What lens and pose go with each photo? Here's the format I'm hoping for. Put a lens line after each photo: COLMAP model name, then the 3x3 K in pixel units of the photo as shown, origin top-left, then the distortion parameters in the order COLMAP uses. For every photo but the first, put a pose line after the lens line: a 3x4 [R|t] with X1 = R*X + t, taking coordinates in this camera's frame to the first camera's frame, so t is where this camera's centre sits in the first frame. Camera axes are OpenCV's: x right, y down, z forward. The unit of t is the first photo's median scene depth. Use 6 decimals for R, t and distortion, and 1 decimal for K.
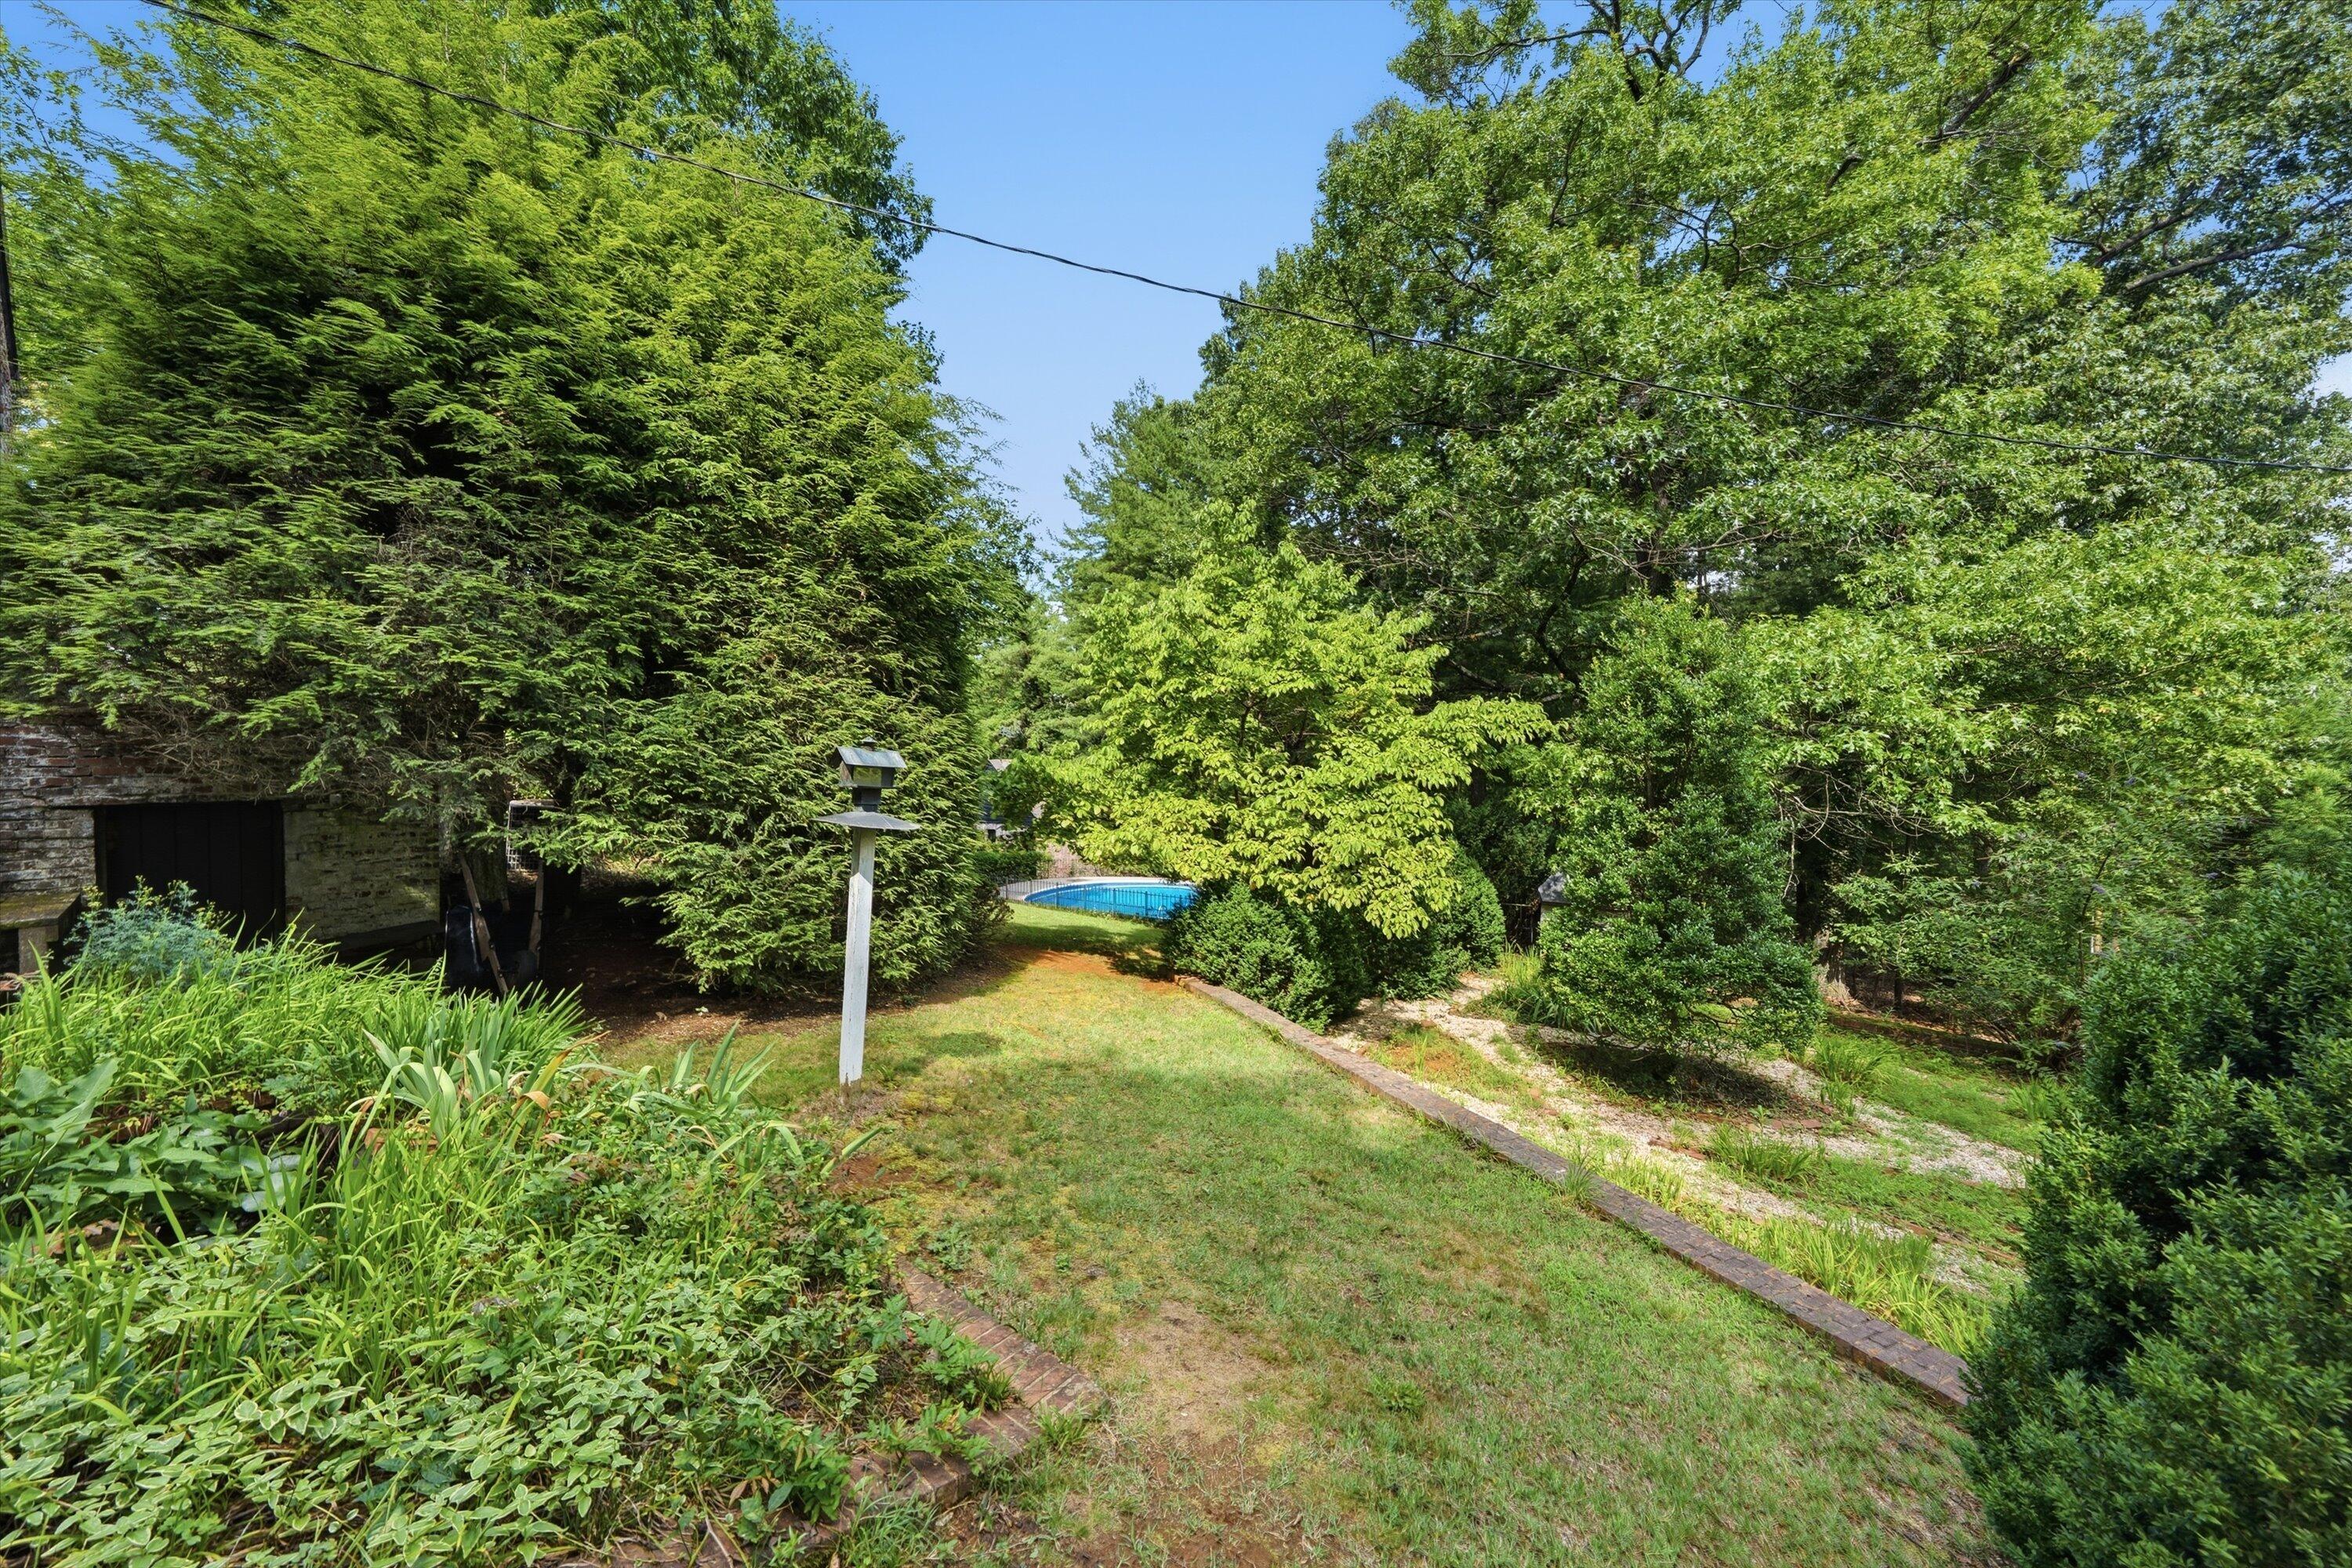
lens RADIAL K [[850.4, 0, 1174.3], [0, 850.4, 774.5], [0, 0, 1]] dist [0.000173, -0.000003]
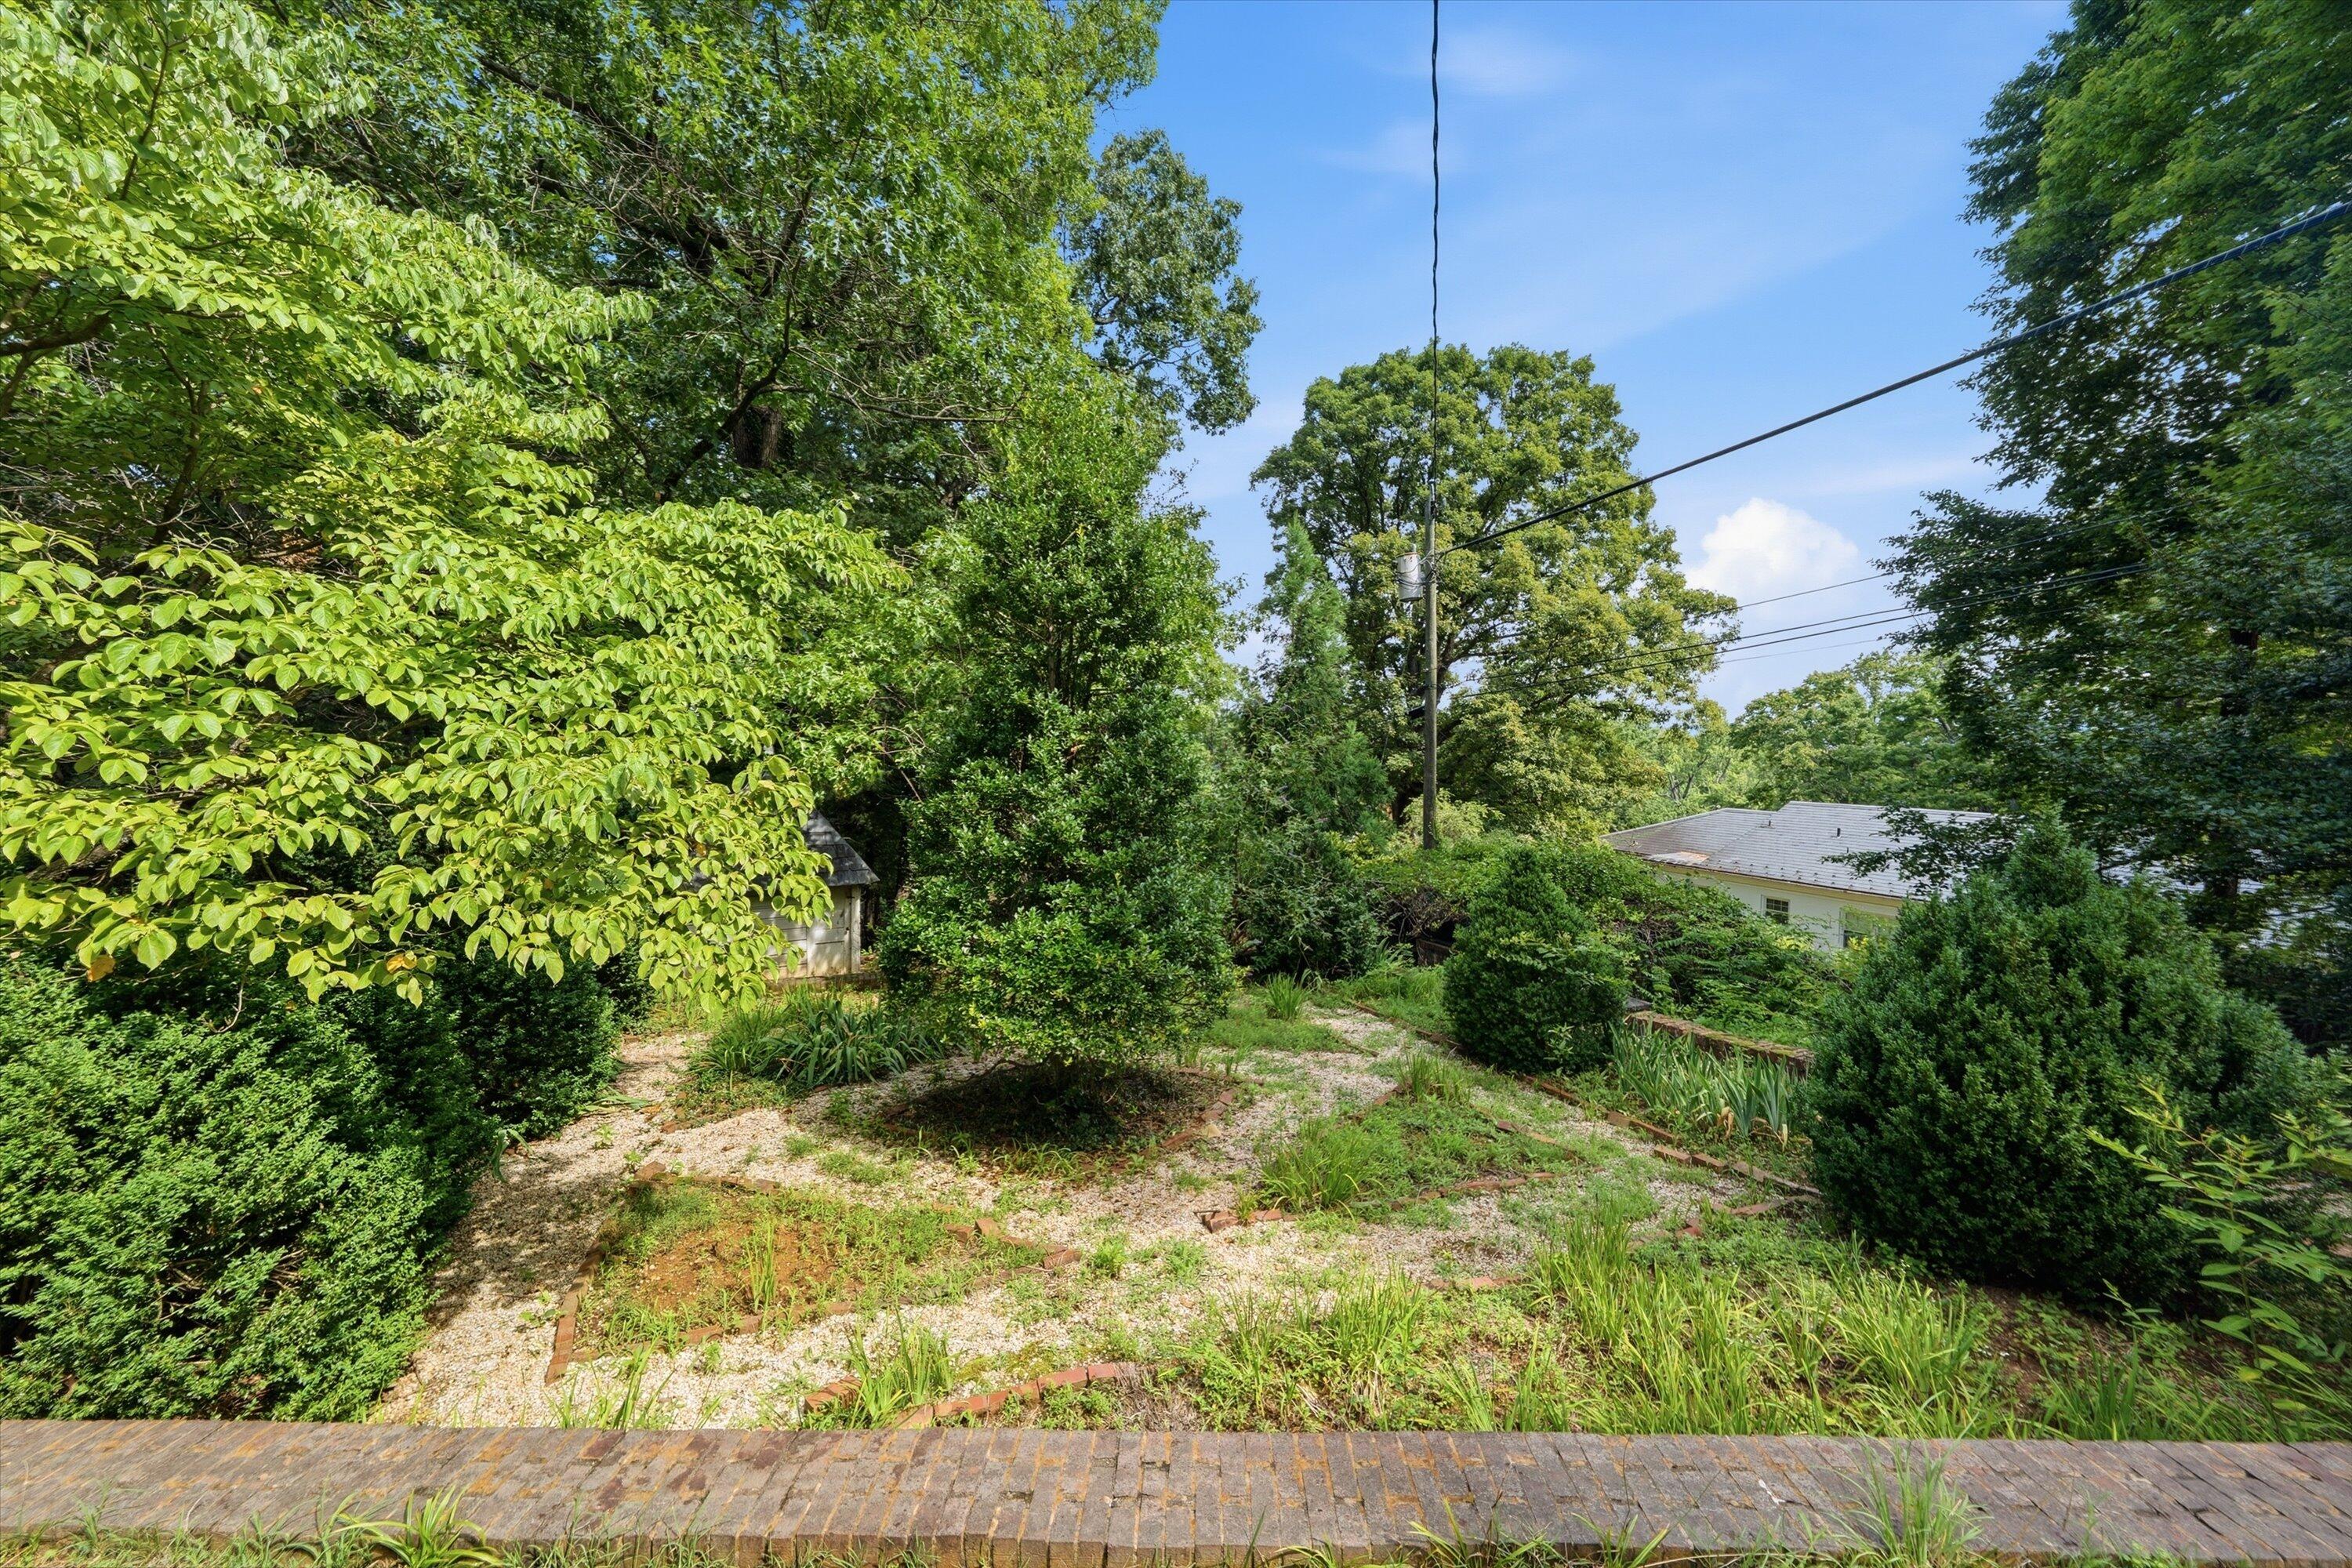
lens RADIAL K [[850.4, 0, 1174.3], [0, 850.4, 774.5], [0, 0, 1]] dist [0.000173, -0.000003]
pose [[0.434566, -0.024133, 0.900317, 0.000904], [0.009727, 0.999708, 0.022102, 0.069603], [-0.900587, -0.000847, 0.434674, 0.593863]]
